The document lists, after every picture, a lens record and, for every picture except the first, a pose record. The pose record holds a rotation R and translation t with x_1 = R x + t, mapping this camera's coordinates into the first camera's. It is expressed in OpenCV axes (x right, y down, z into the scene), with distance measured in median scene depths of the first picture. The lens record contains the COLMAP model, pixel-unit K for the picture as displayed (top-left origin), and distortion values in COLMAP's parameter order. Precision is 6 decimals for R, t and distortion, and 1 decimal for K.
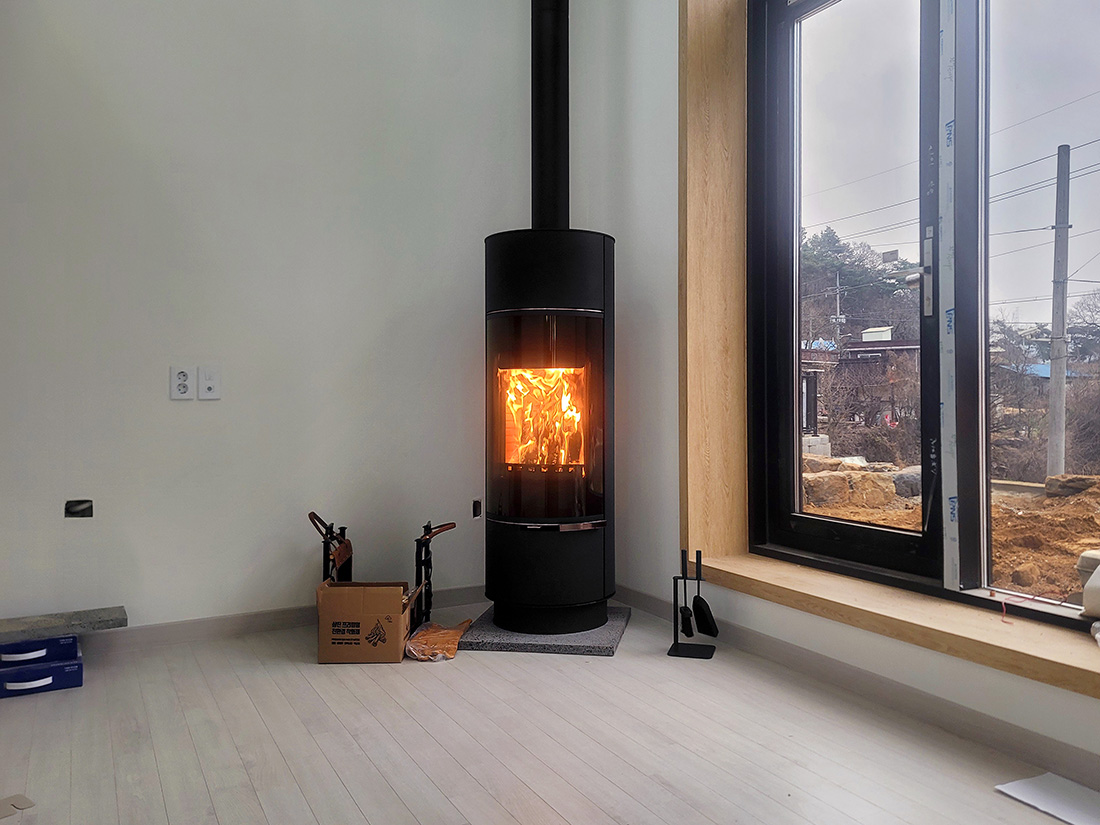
lens RADIAL K [[992.8, 0, 549.8], [0, 992.8, 385.1], [0, 0, 1]] dist [0.051512, -0.002951]
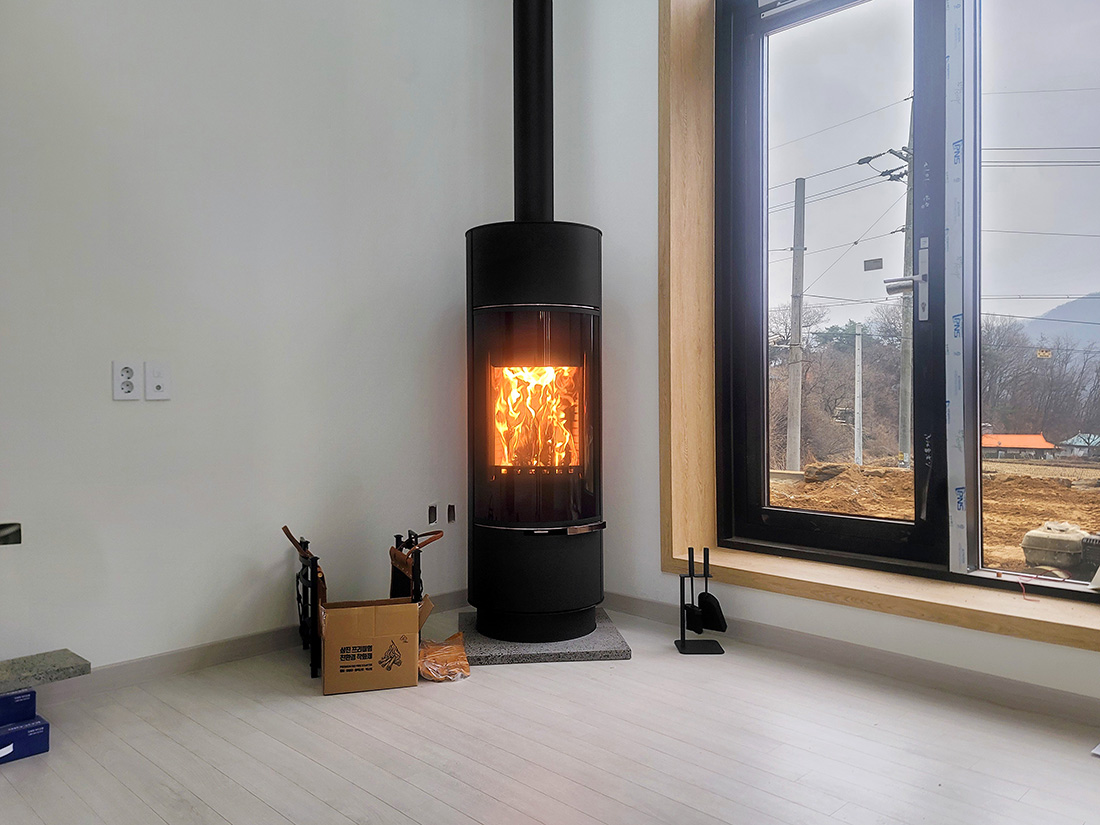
lens RADIAL K [[956.9, 0, 561.4], [0, 956.9, 394.7], [0, 0, 1]] dist [0.053674, -0.017810]
pose [[0.953423, -0.001460, 0.301634, -0.278252], [-0.001787, 0.999943, 0.010487, 0.000621], [-0.301633, -0.010538, 0.953366, 0.112973]]
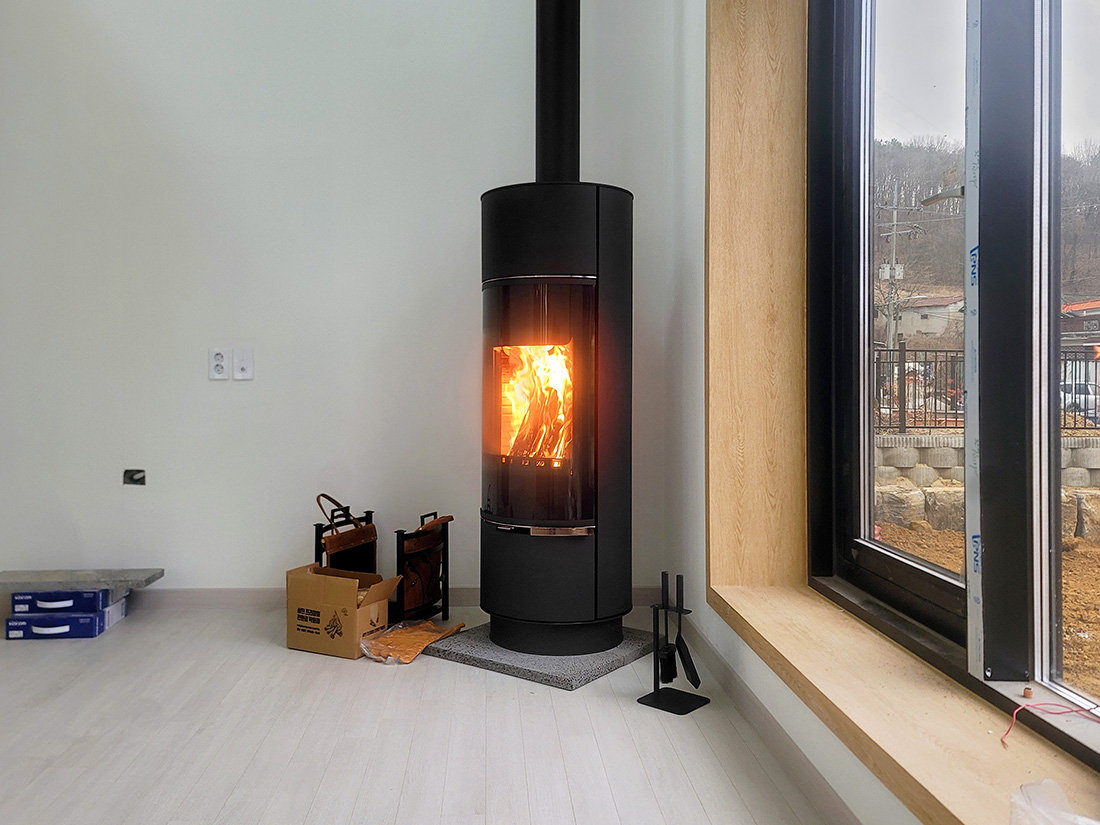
lens RADIAL K [[985.3, 0, 415.3], [0, 985.3, 373.0], [0, 0, 1]] dist [0.065149, -0.000864]
pose [[0.864964, 0.002230, -0.501830, 0.354146], [0.001476, 0.999974, 0.006989, 0.000719], [0.501833, -0.006786, 0.864938, 0.211678]]
